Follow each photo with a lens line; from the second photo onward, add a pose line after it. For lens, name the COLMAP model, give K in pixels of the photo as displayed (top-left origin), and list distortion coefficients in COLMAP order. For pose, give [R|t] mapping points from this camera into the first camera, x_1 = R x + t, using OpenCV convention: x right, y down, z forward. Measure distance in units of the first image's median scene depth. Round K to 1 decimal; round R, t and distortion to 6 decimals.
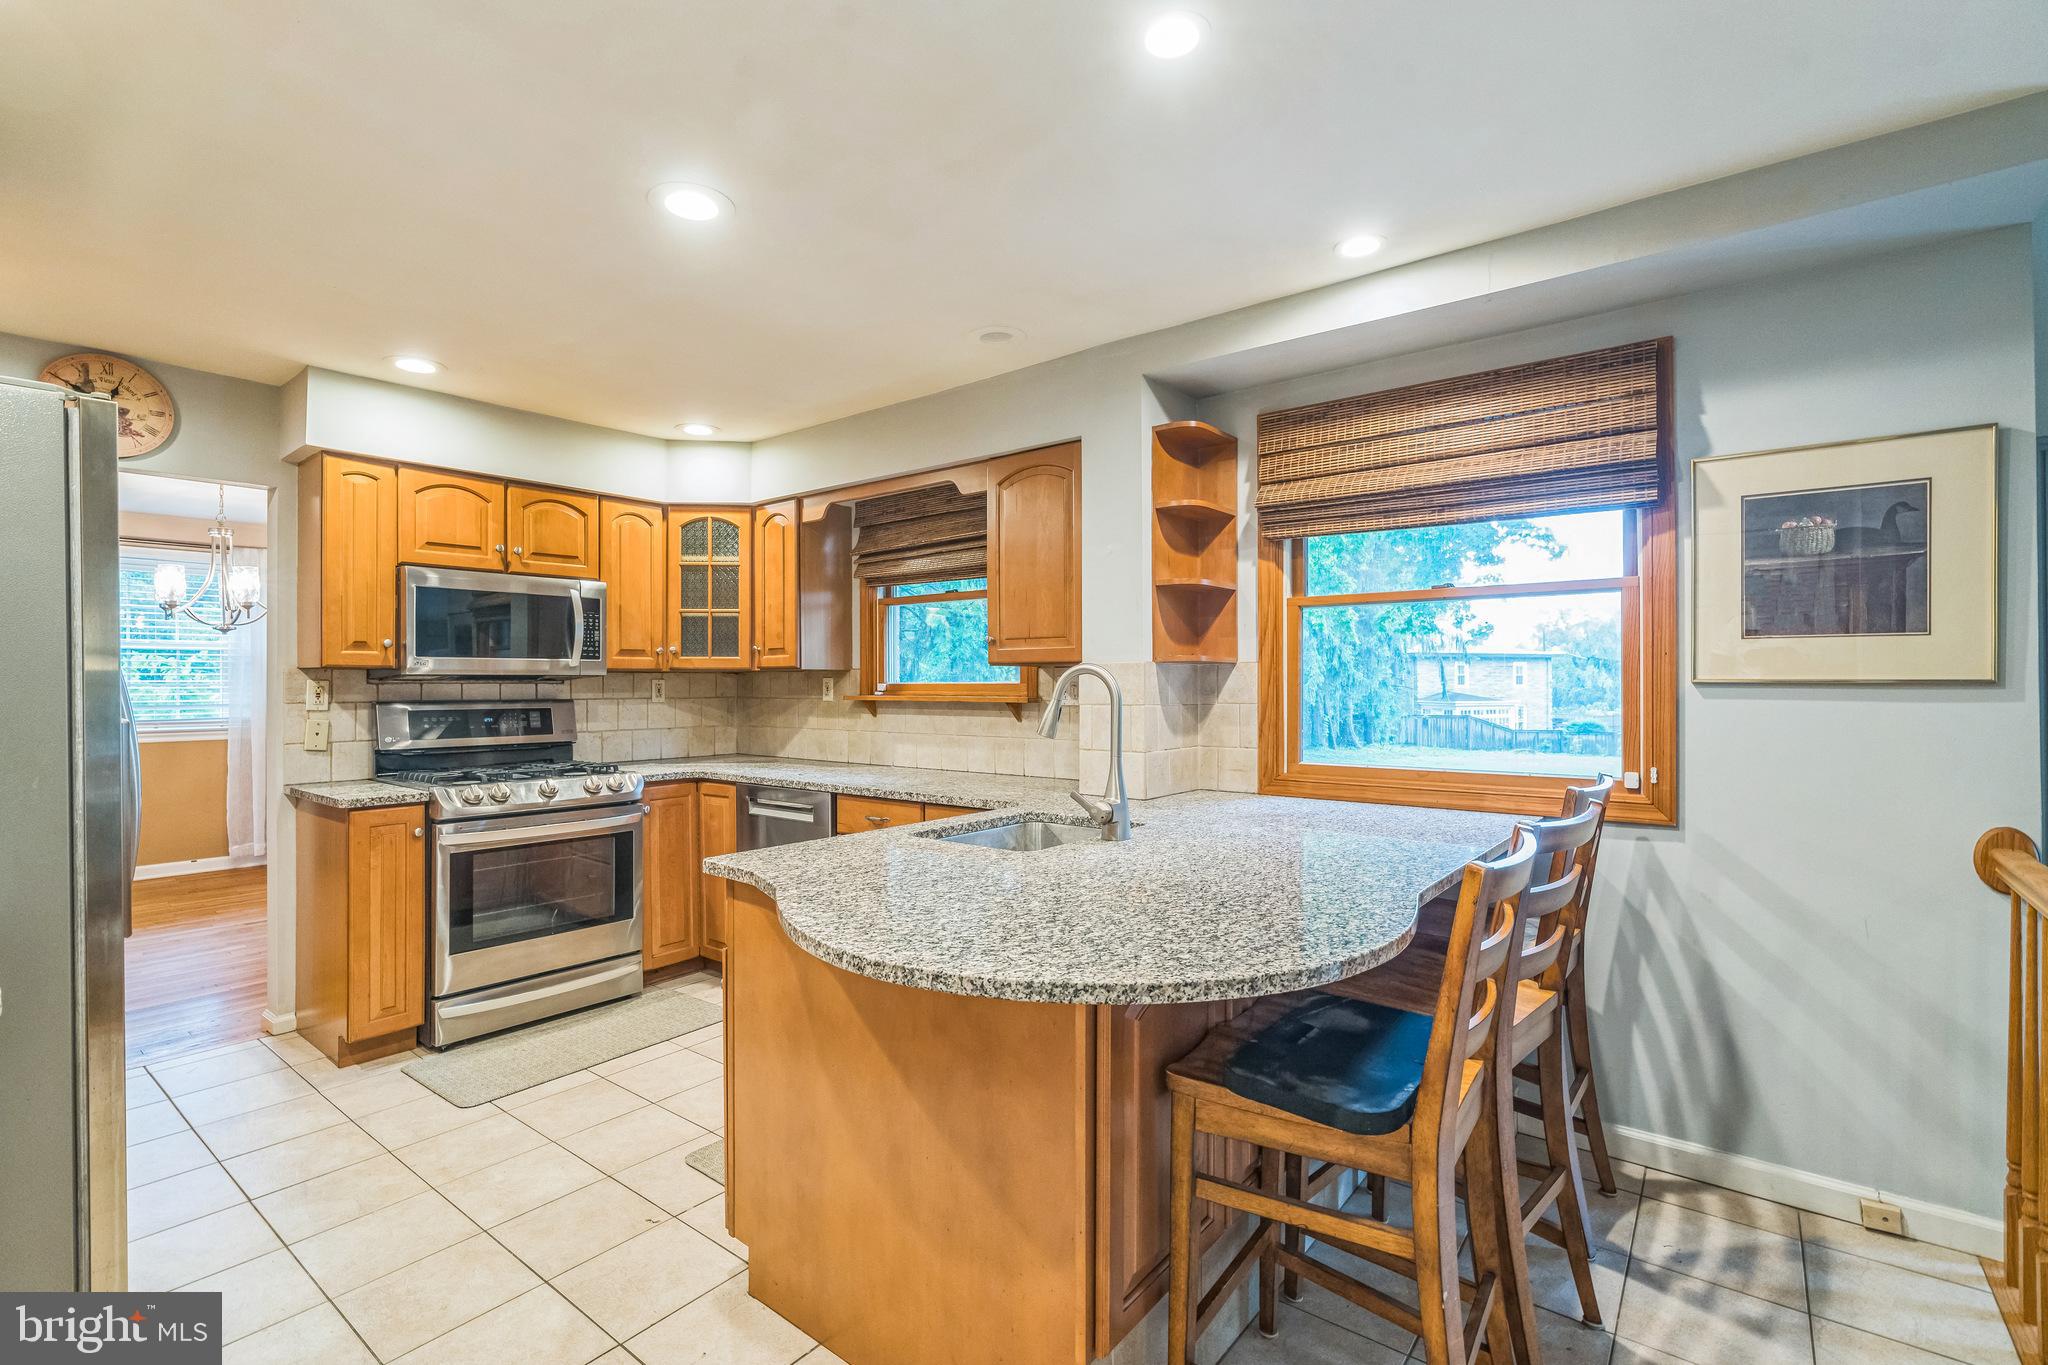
lens RADIAL K [[928.0, 0, 1020.5], [0, 928.0, 686.0], [0, 0, 1]] dist [-0.005302, 0.001117]
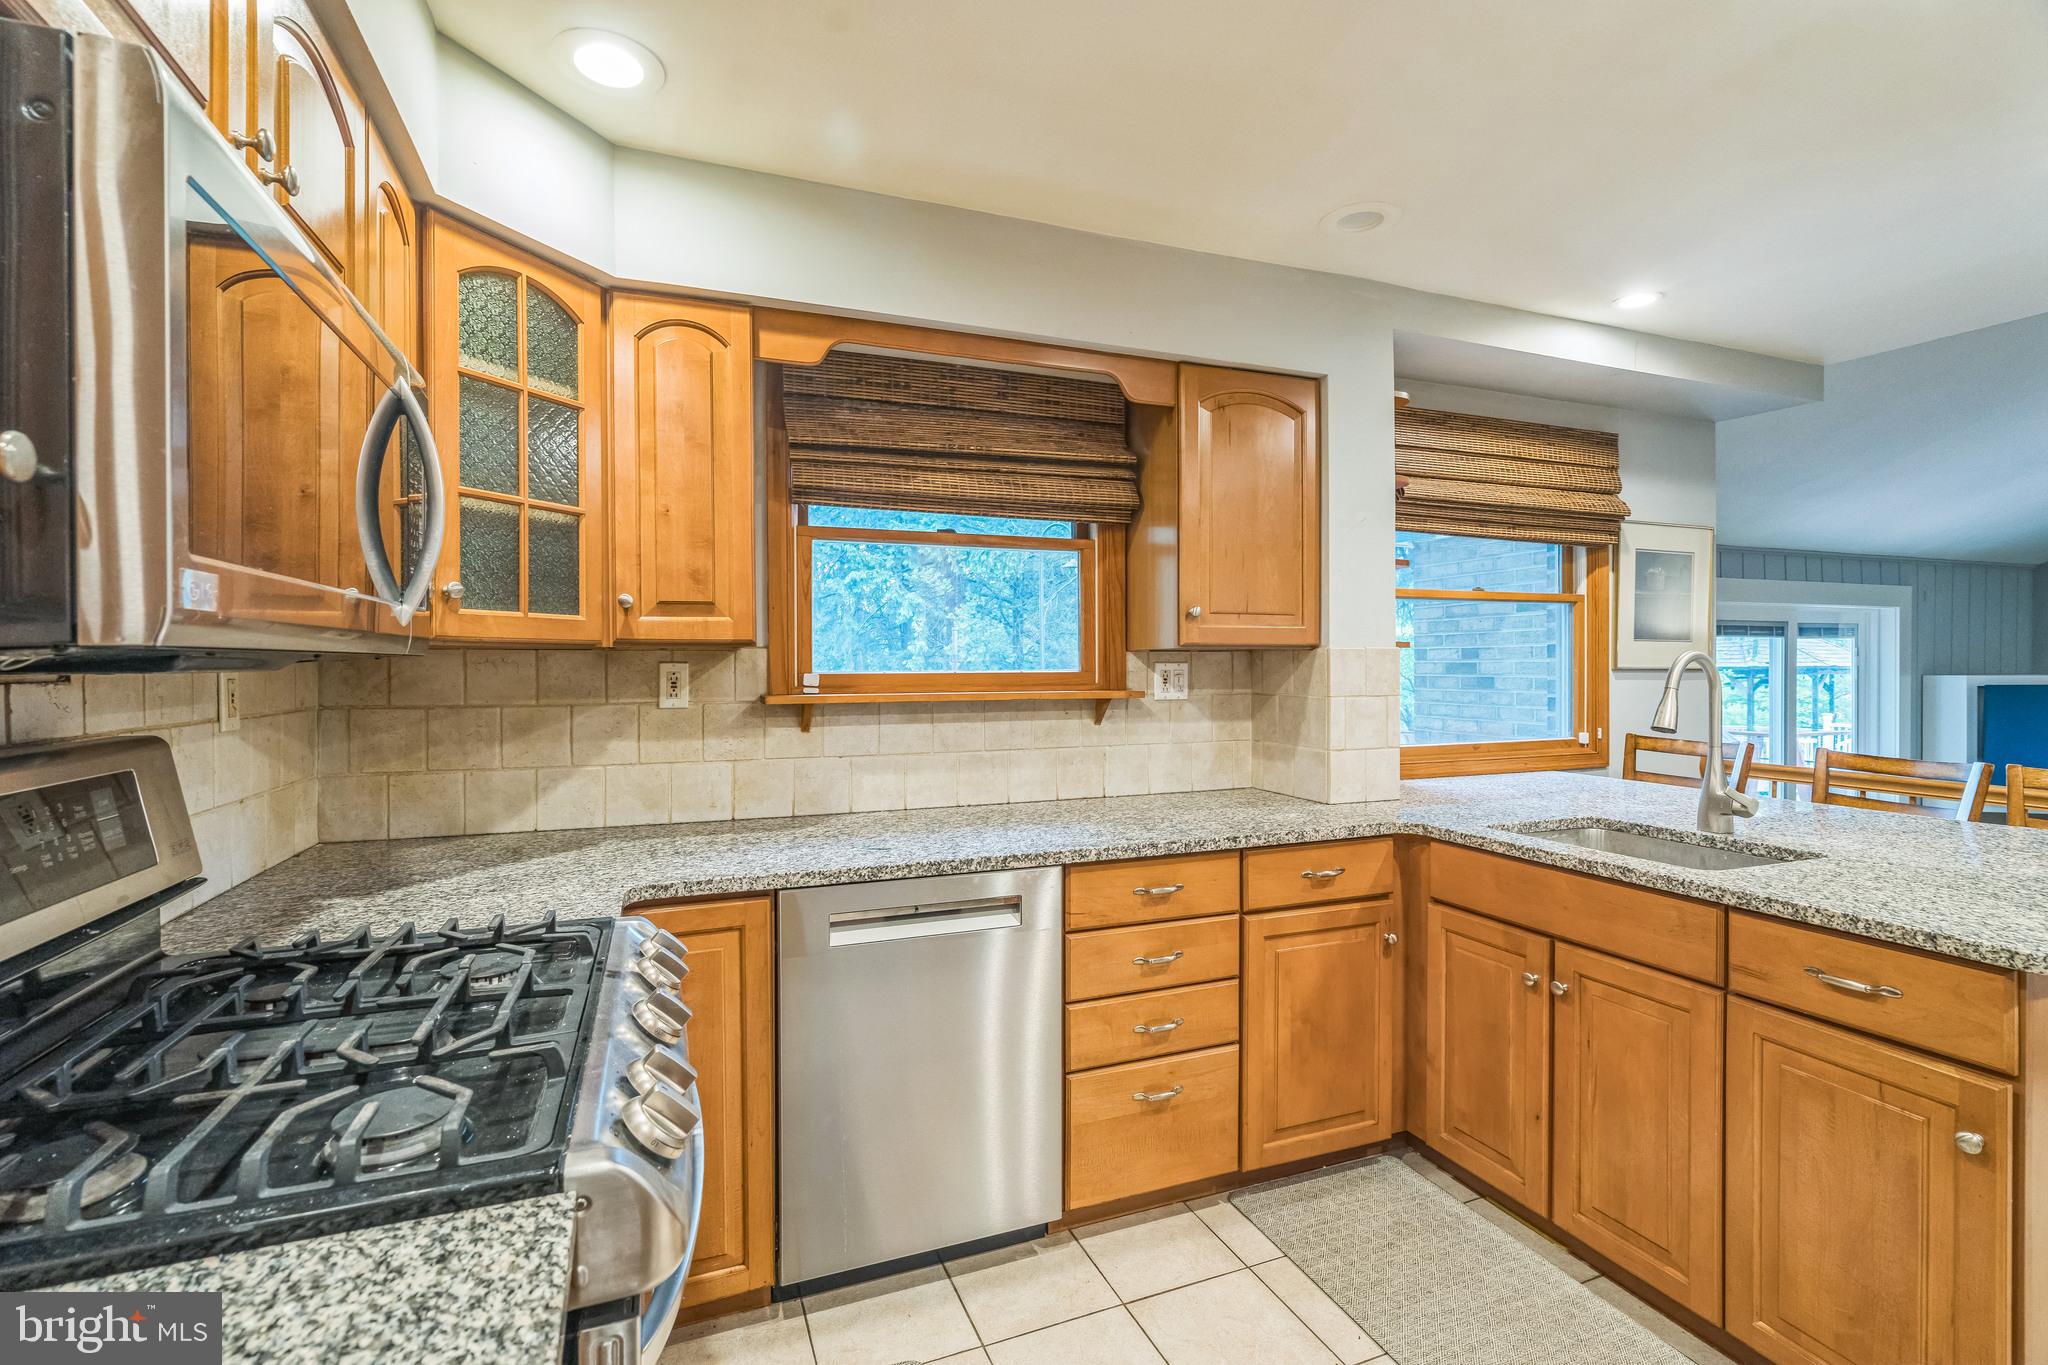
lens RADIAL K [[928.0, 0, 1023.2], [0, 928.0, 681.1], [0, 0, 1]] dist [-0.005302, 0.001117]
pose [[0.506415, -0.013637, 0.862182, -0.591735], [0.003669, 0.999900, 0.013661, -0.005520], [-0.862282, -0.003755, 0.506414, 0.606936]]
